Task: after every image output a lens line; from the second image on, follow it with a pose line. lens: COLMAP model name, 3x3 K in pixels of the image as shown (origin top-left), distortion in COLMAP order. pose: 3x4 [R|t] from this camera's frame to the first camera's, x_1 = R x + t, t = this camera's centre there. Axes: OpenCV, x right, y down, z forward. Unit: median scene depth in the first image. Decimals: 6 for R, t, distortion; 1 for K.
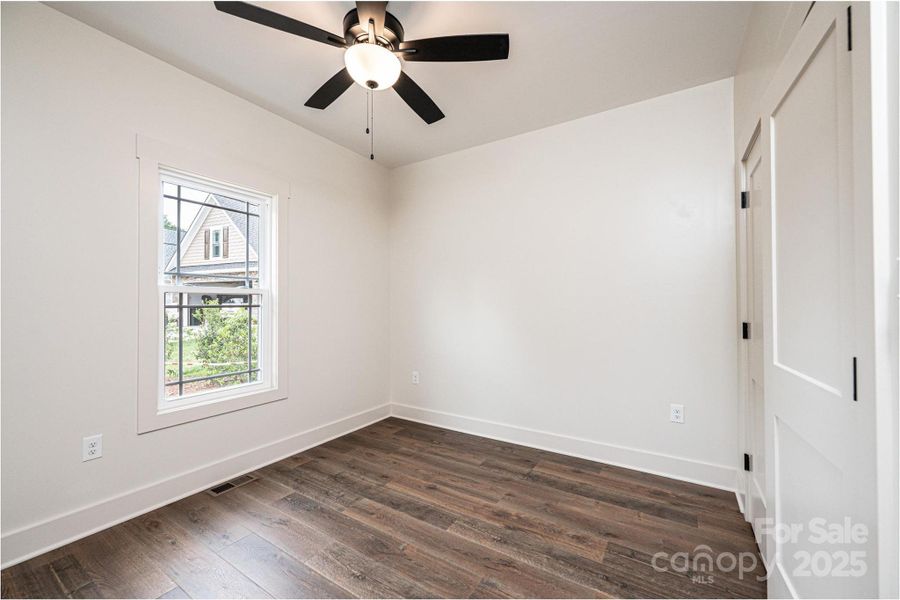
lens RADIAL K [[356.7, 0, 452.2], [0, 356.7, 302.5], [0, 0, 1]] dist [-0.000170, -0.000038]
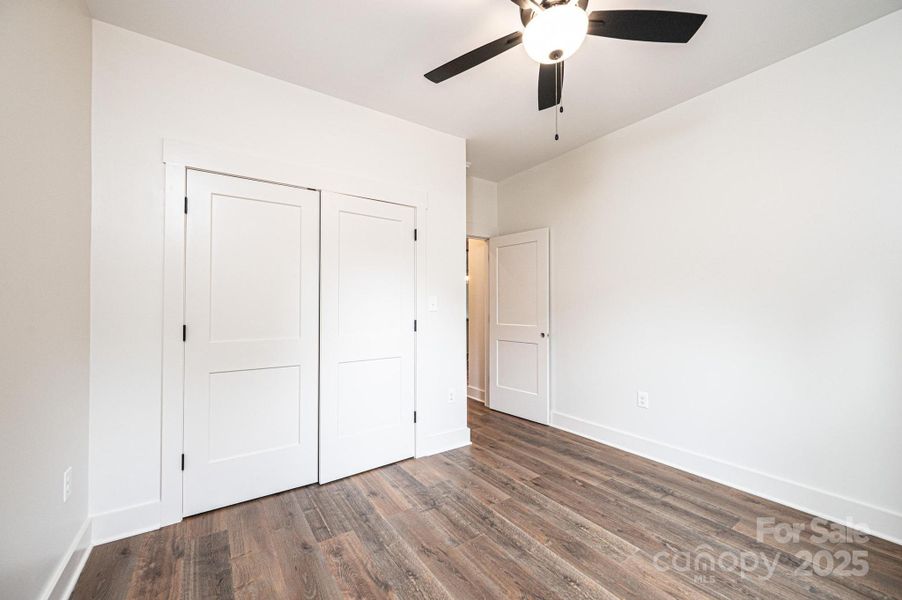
lens RADIAL K [[357.5, 0, 451.7], [0, 357.5, 300.0], [0, 0, 1]] dist [-0.000170, -0.000038]
pose [[-0.915503, 0.012568, 0.402116, -0.259073], [0.004657, 0.999776, -0.020645, 0.009405], [-0.402285, -0.017028, -0.915356, 1.448327]]
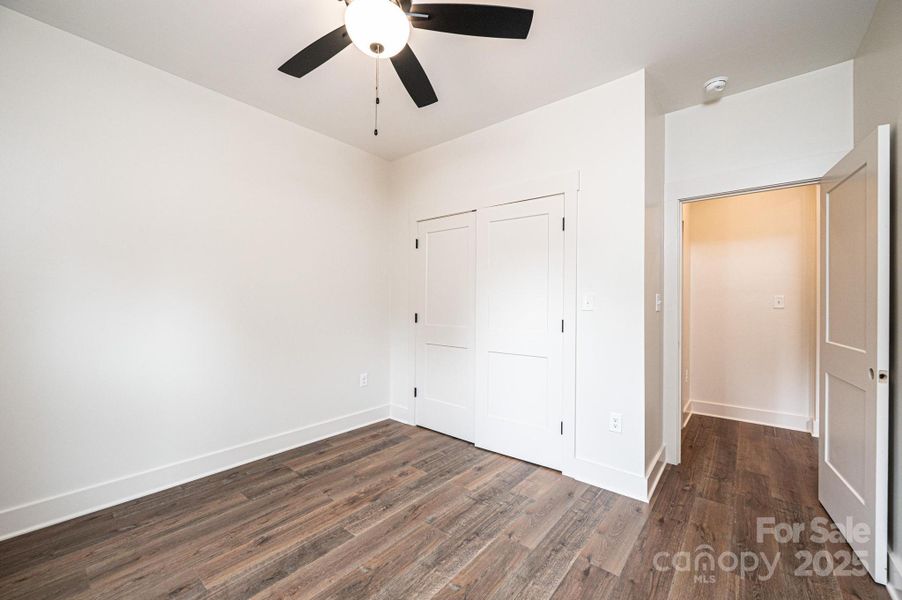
lens RADIAL K [[357.5, 0, 450.6], [0, 357.5, 301.5], [0, 0, 1]] dist [-0.000170, -0.000038]
pose [[0.128468, 0.007744, 0.991683, -0.804678], [-0.014210, 0.999881, -0.005967, 0.007351], [-0.991612, -0.013325, 0.128562, 0.537512]]
